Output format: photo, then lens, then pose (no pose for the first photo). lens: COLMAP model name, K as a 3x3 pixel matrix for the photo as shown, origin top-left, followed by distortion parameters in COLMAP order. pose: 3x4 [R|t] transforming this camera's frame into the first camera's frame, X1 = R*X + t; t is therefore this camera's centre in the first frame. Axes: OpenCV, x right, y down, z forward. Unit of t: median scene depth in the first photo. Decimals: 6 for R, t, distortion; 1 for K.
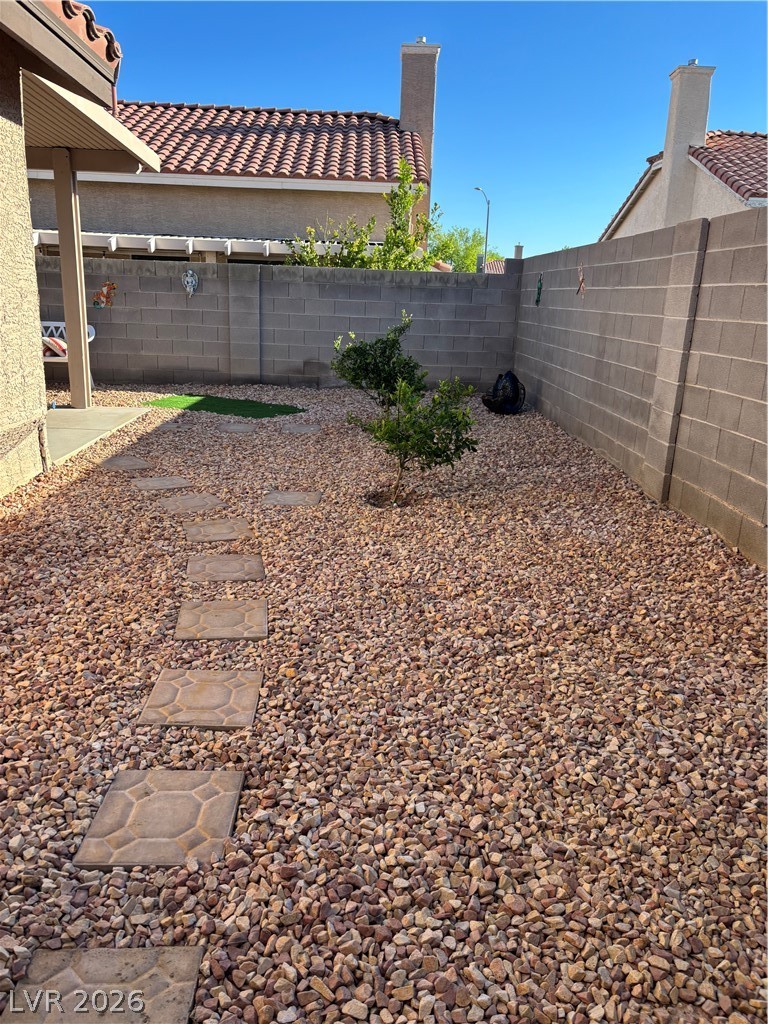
lens RADIAL K [[765.8, 0, 383.7], [0, 765.8, 503.0], [0, 0, 1]] dist [0.028523, -0.020131]
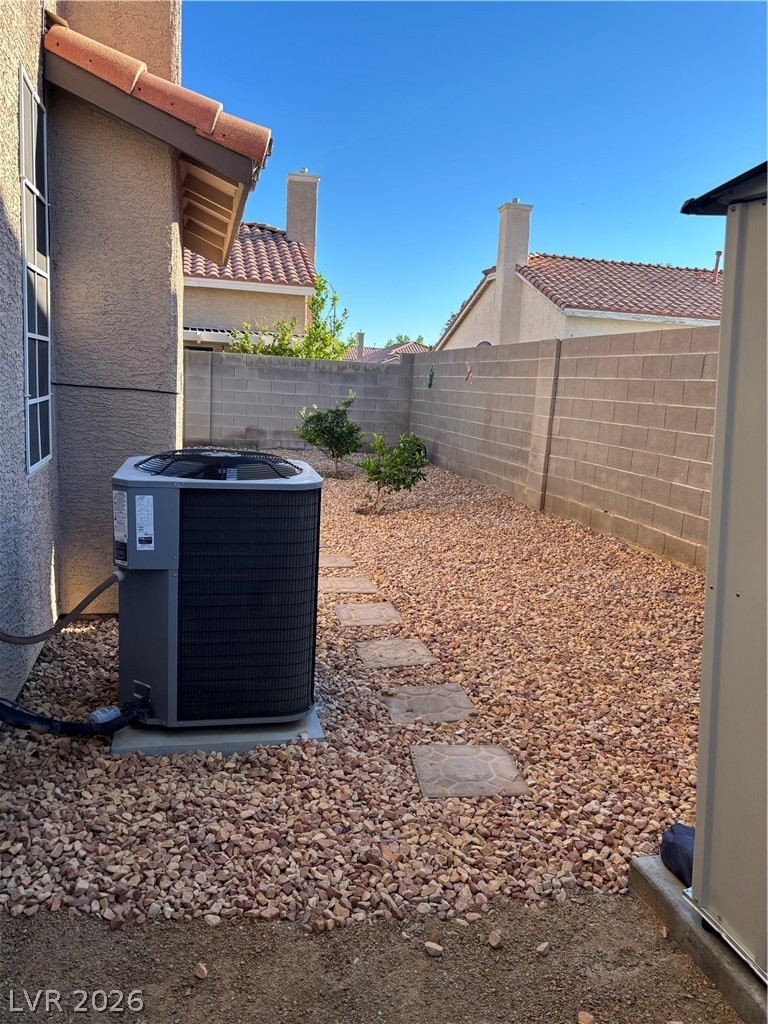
lens RADIAL K [[765.8, 0, 382.0], [0, 765.8, 519.5], [0, 0, 1]] dist [0.028523, -0.020131]
pose [[0.978406, -0.018862, 0.205829, -0.188443], [0.035317, 0.996439, -0.076566, 0.083519], [-0.203651, 0.082182, 0.975588, -0.316260]]
